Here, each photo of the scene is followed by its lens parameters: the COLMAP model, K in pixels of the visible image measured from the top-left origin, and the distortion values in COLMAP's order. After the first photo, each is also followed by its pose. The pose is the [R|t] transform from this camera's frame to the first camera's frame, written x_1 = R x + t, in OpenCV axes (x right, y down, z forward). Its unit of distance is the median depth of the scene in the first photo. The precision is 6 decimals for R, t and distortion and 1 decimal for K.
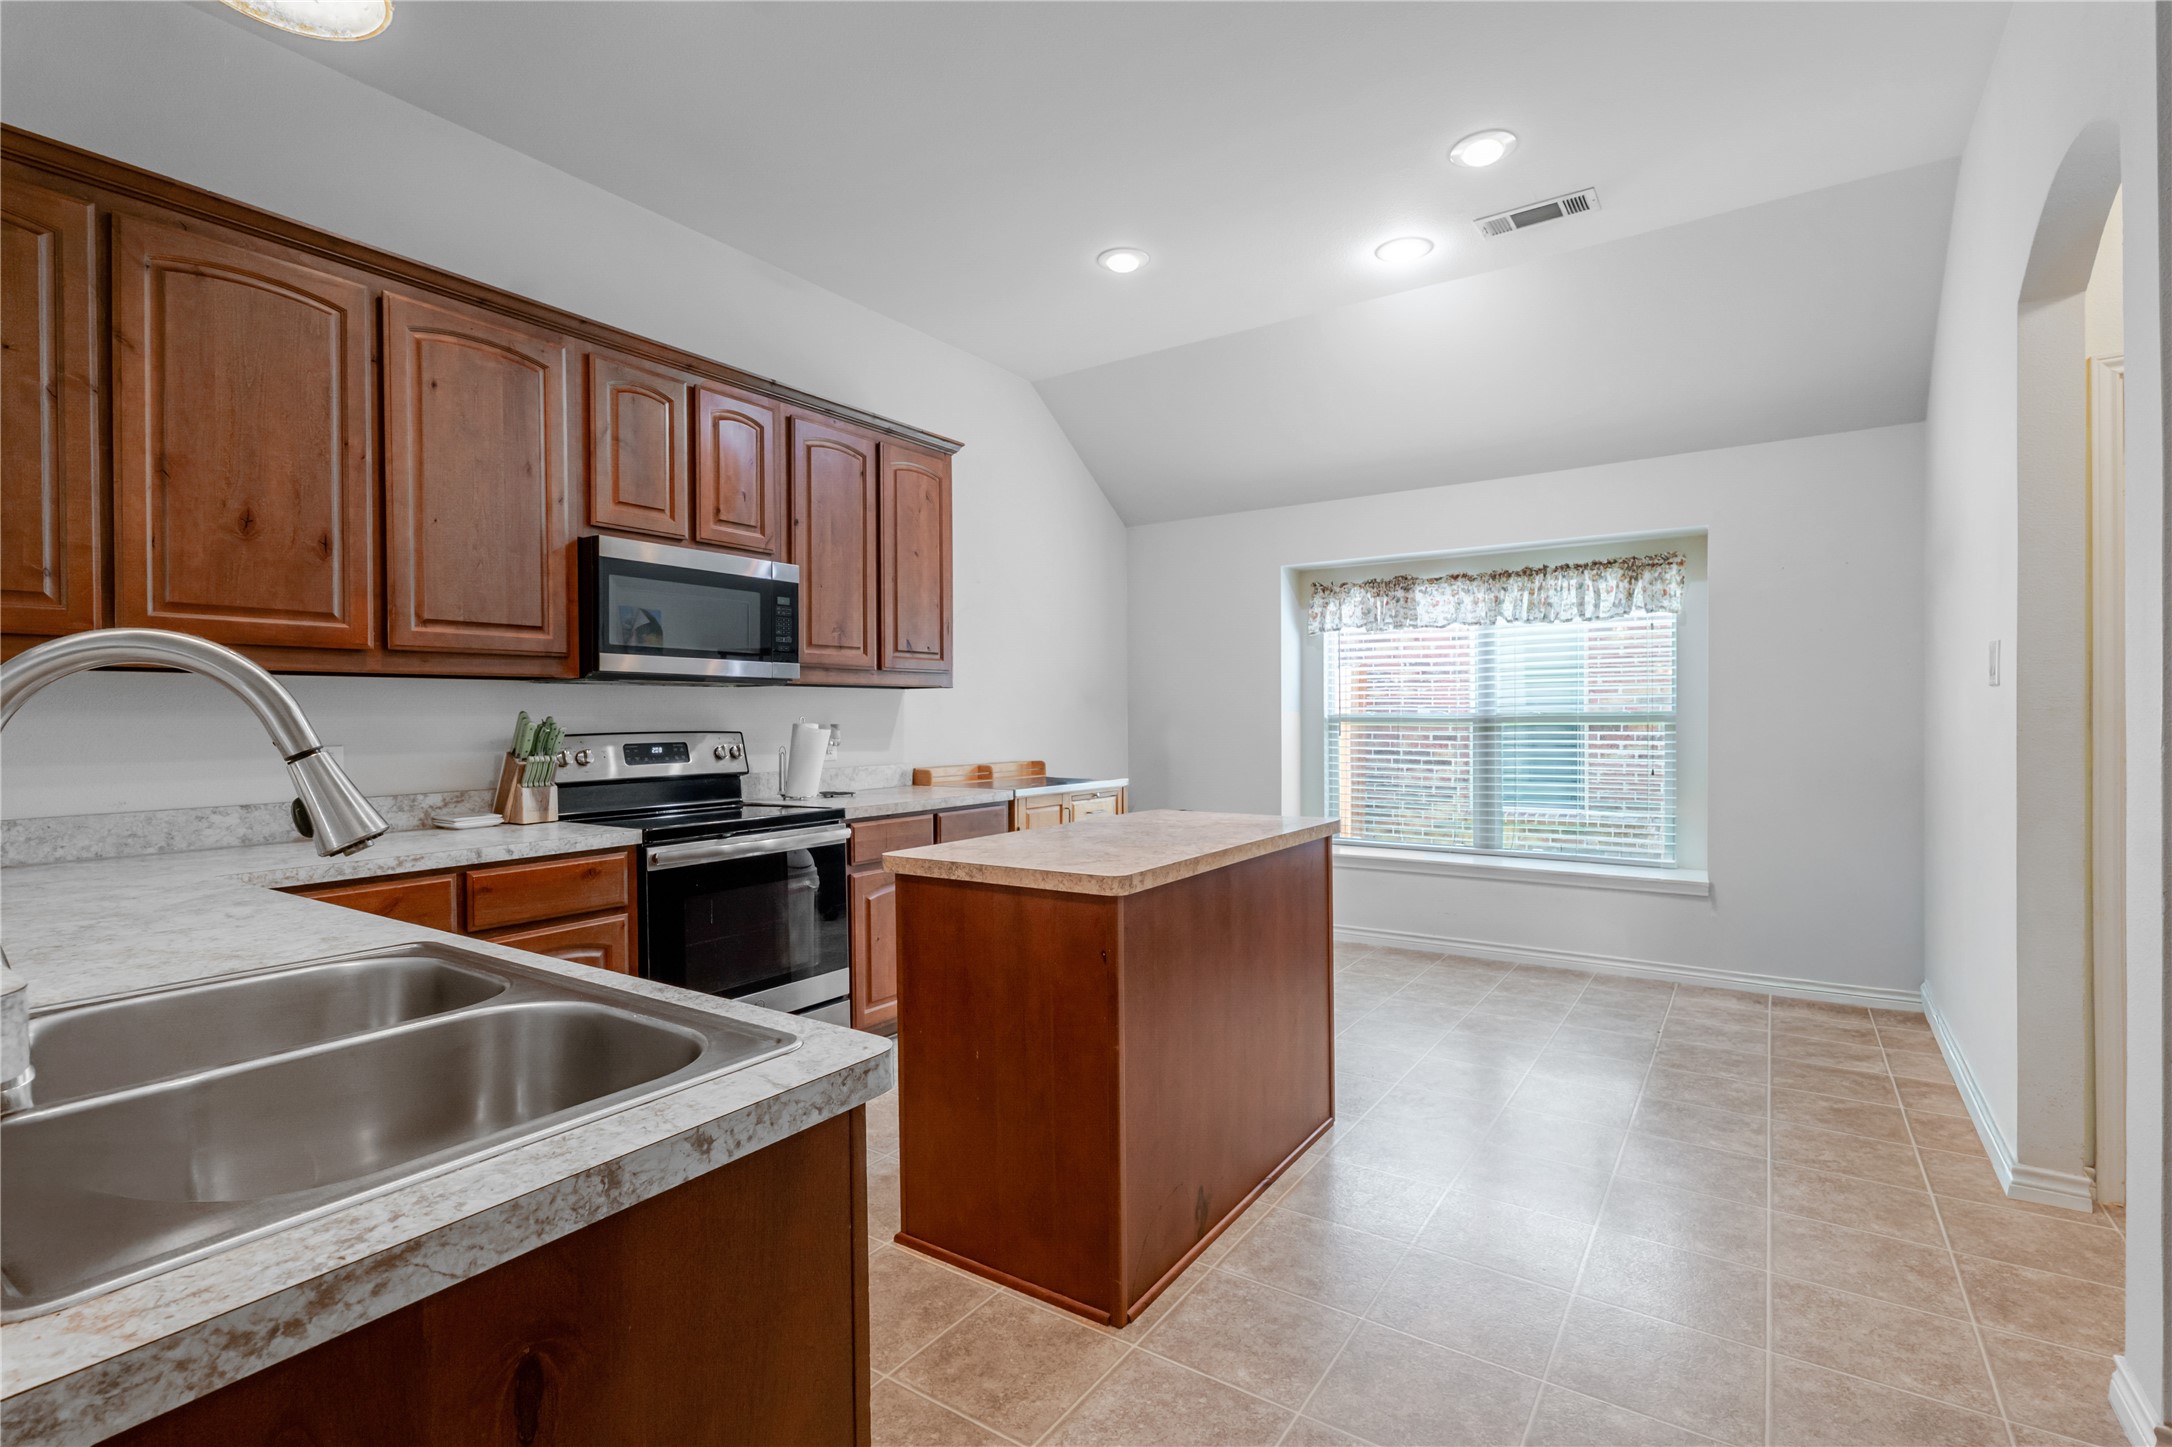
lens RADIAL K [[1005.4, 0, 1085.4], [0, 1005.4, 721.3], [0, 0, 1]] dist [-0.000965, 0.002438]
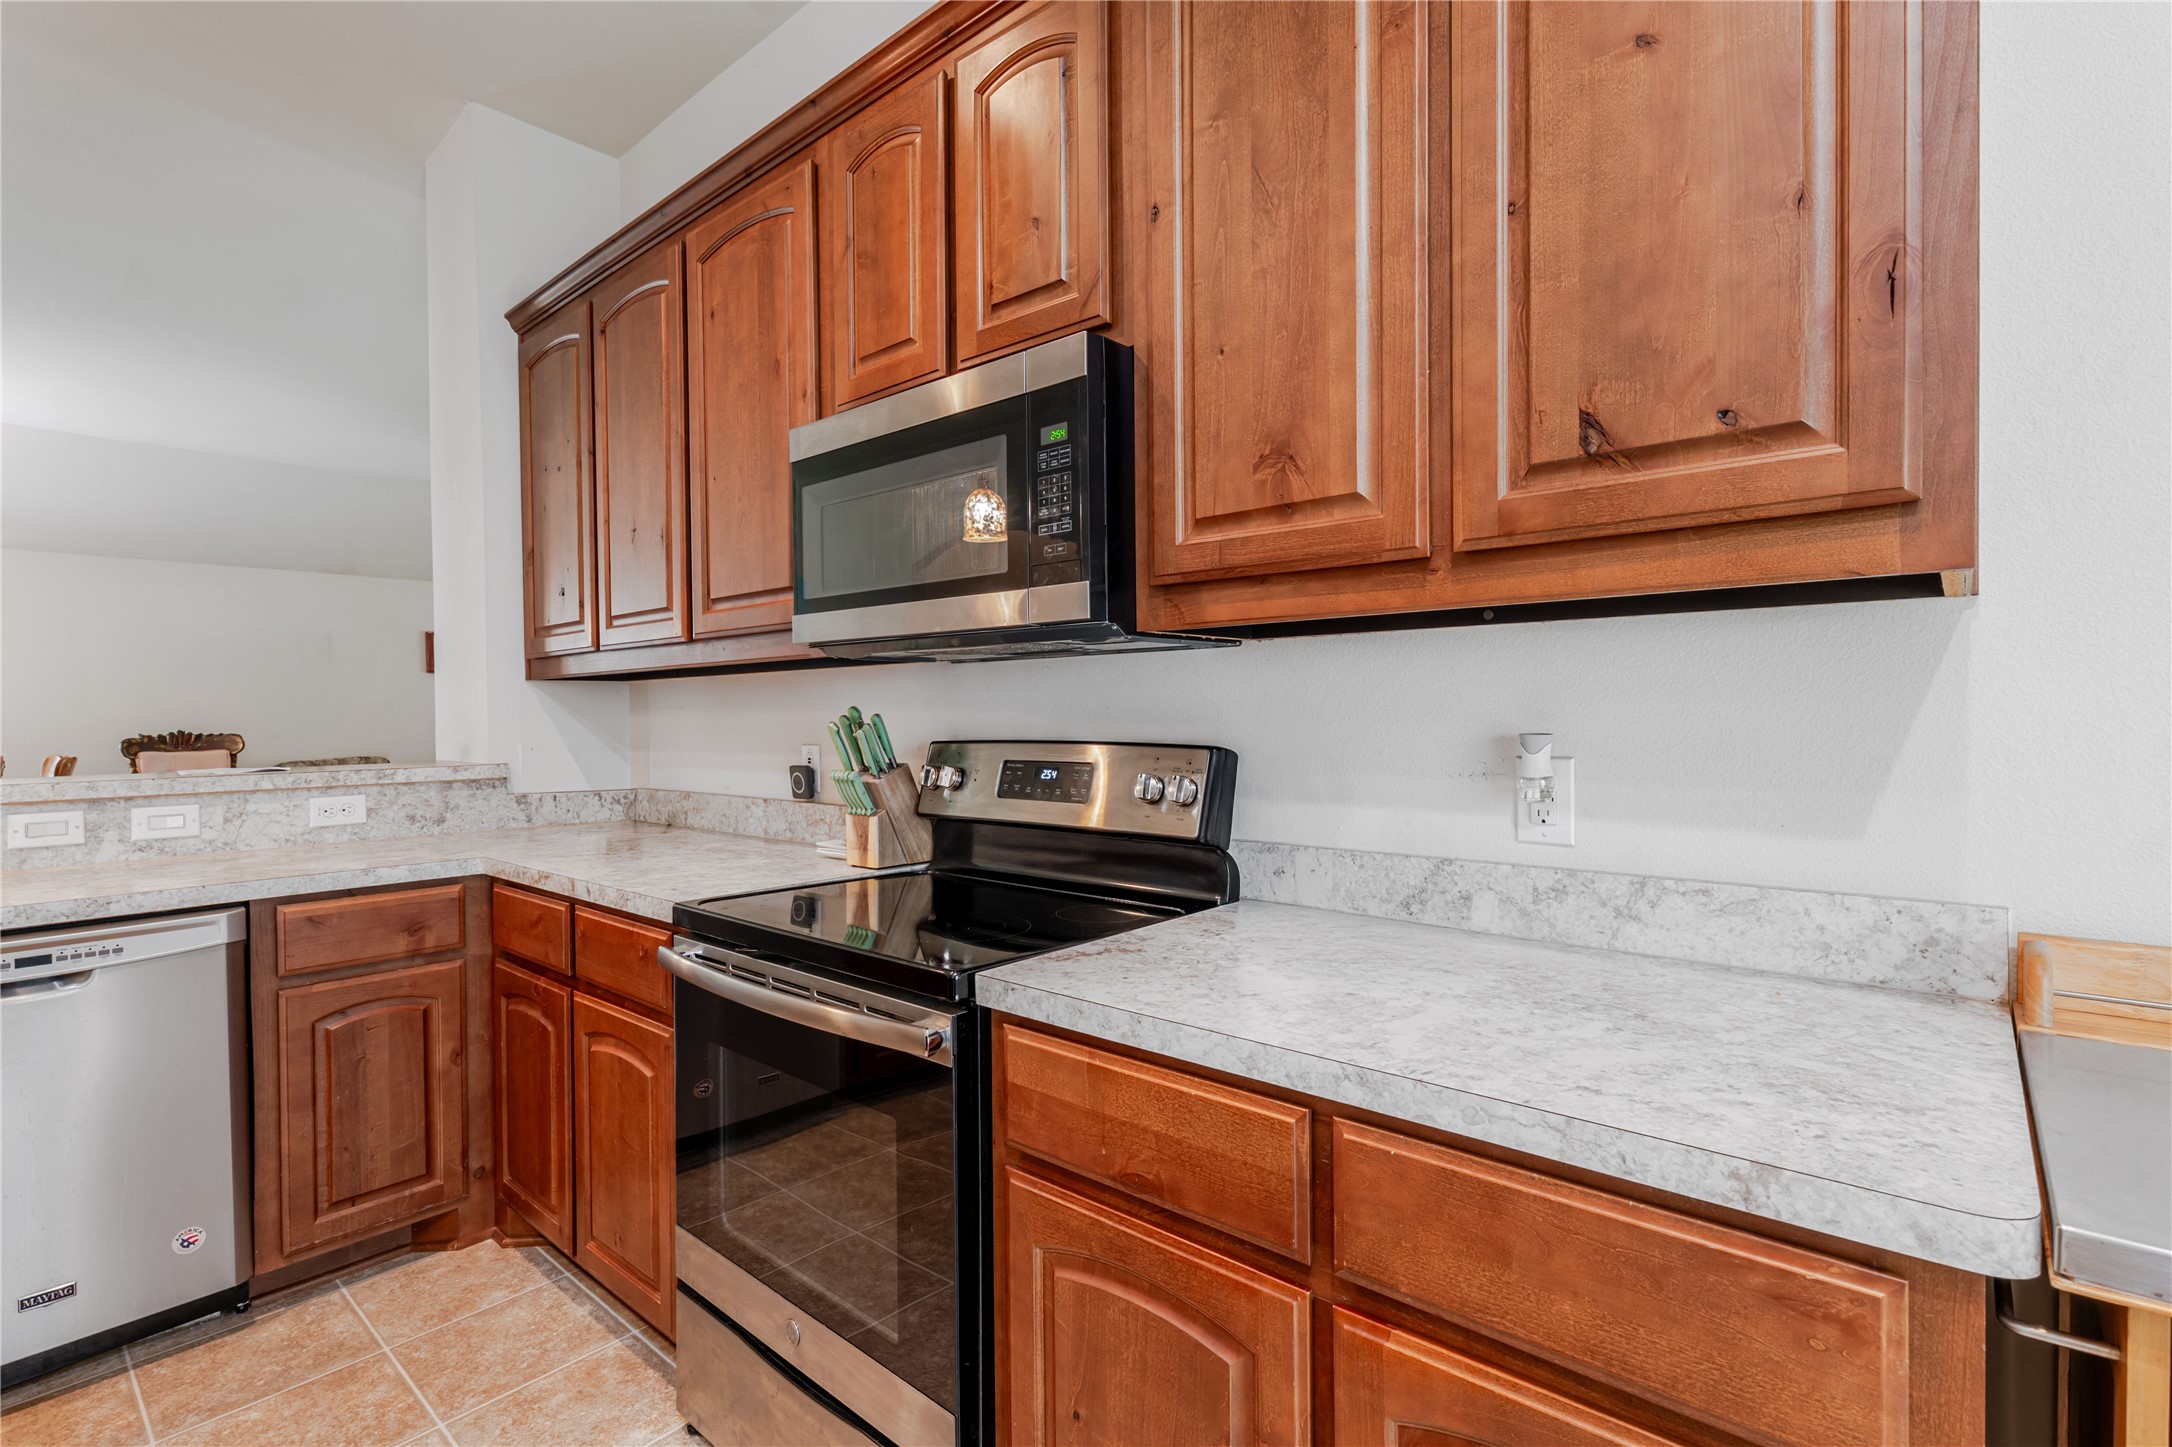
lens RADIAL K [[1005.4, 0, 1090.4], [0, 1005.4, 719.8], [0, 0, 1]] dist [-0.000965, 0.002438]
pose [[-0.111583, 0.016599, -0.993617, 0.110729], [0.004151, 0.999860, 0.016237, -0.009522], [0.993746, -0.002313, -0.111636, 1.083062]]
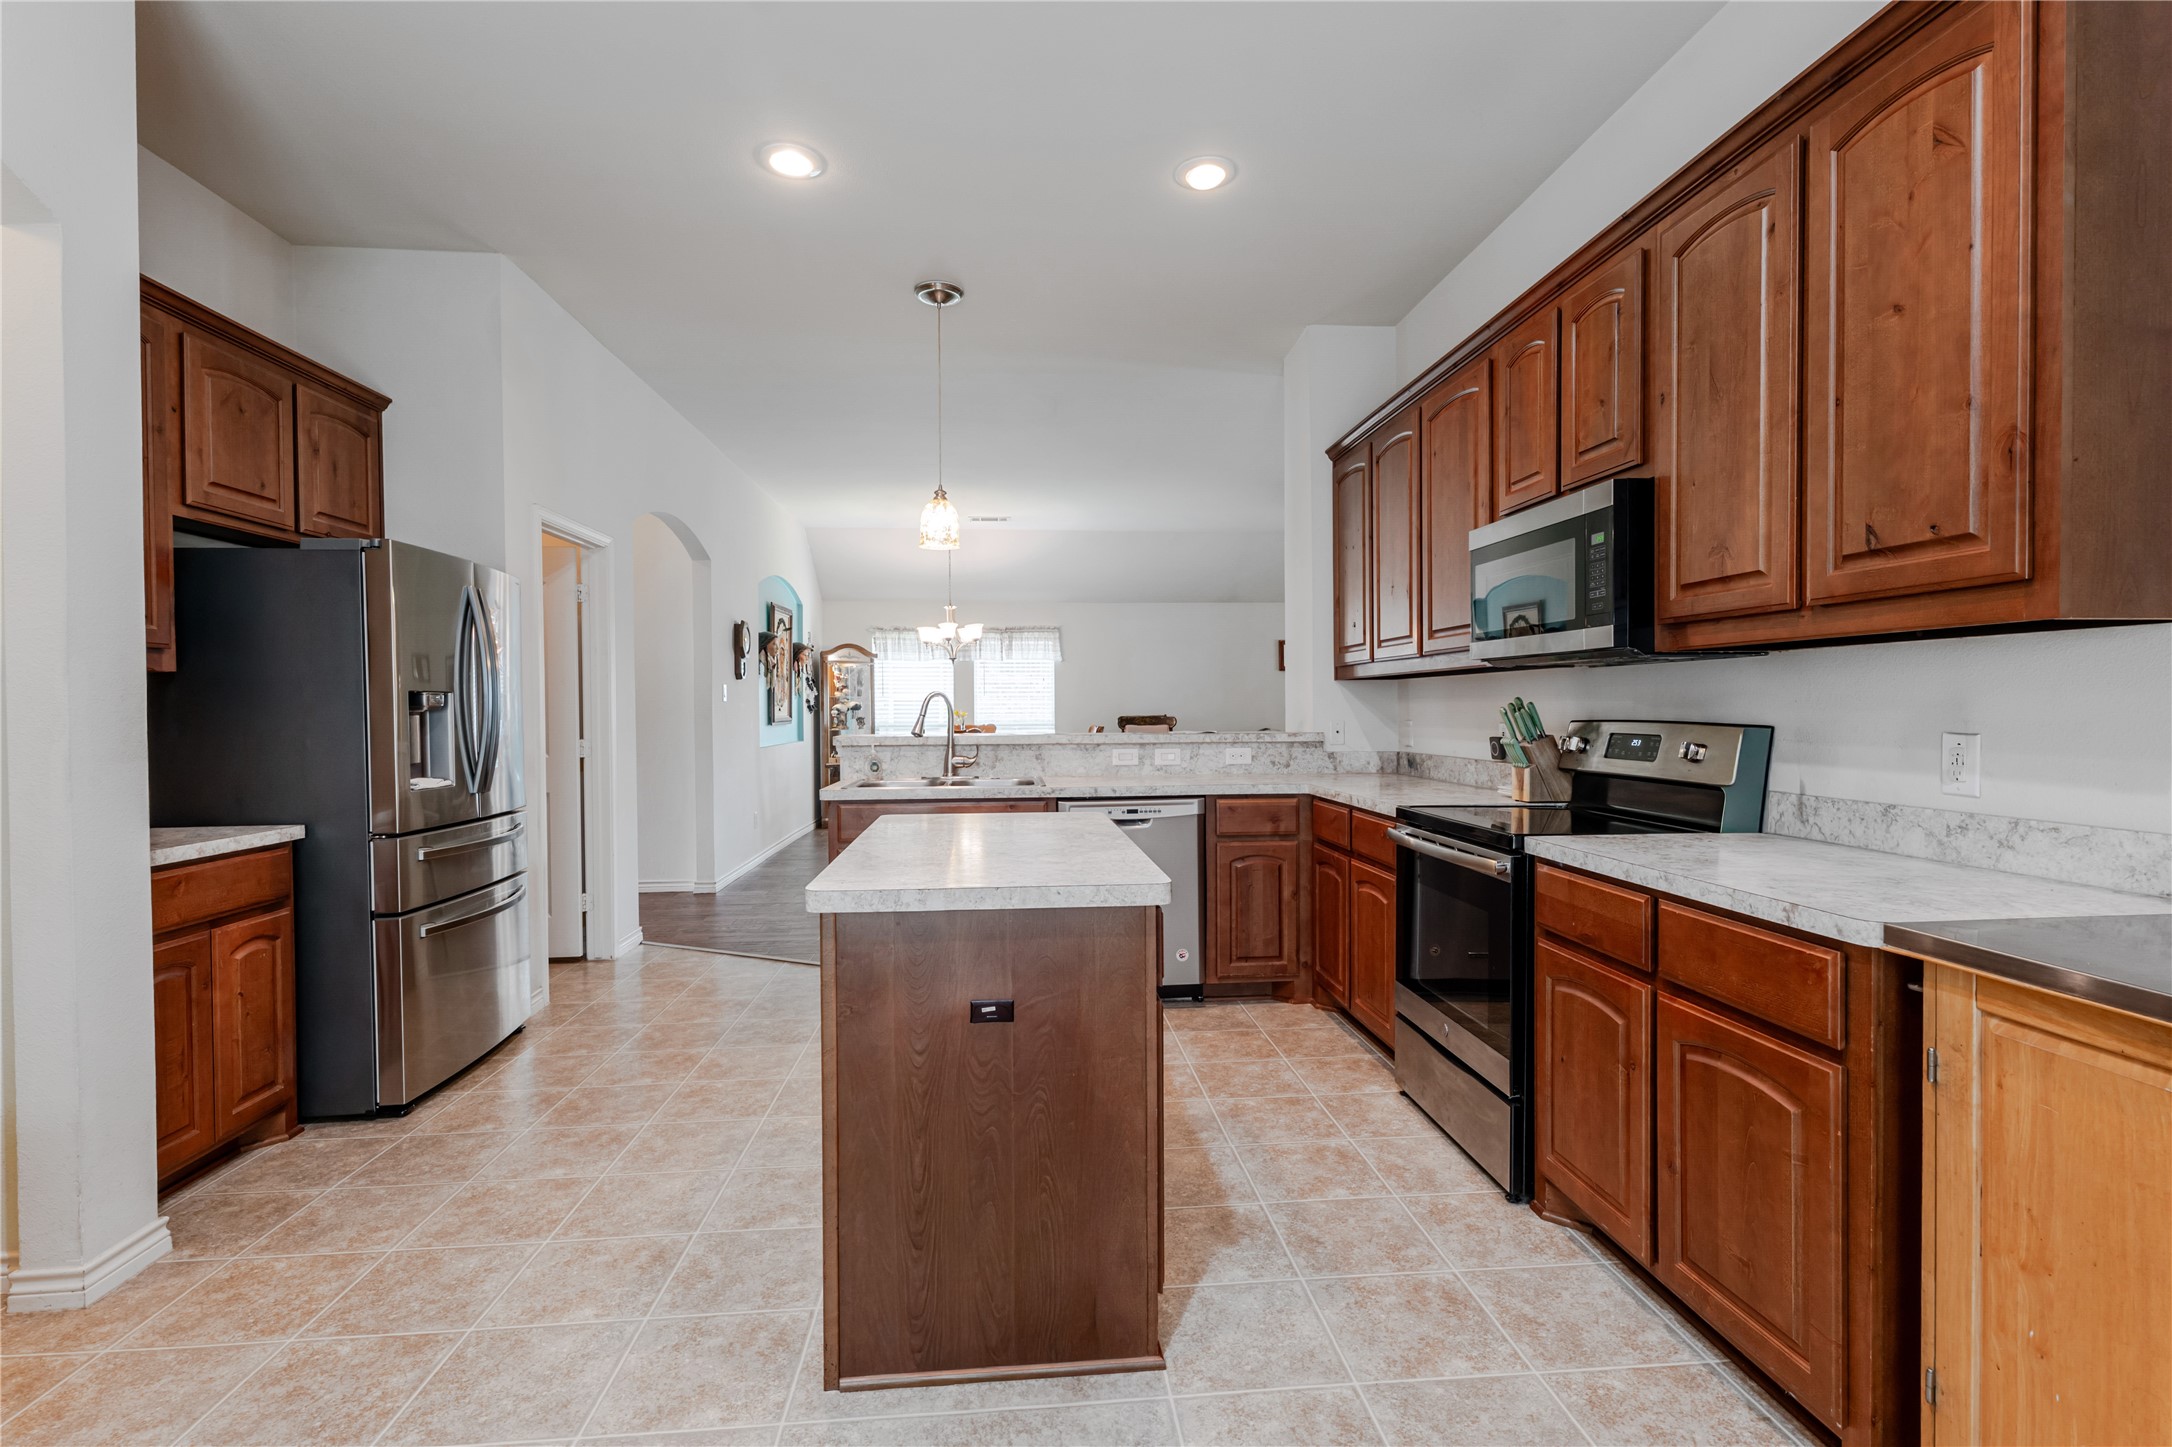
lens RADIAL K [[1005.4, 0, 1083.7], [0, 1005.4, 724.0], [0, 0, 1]] dist [-0.000965, 0.002438]
pose [[-0.774511, 0.023810, -0.632112, 0.434216], [0.008304, 0.999588, 0.027477, -0.012511], [0.632506, 0.016032, -0.774390, 1.347388]]
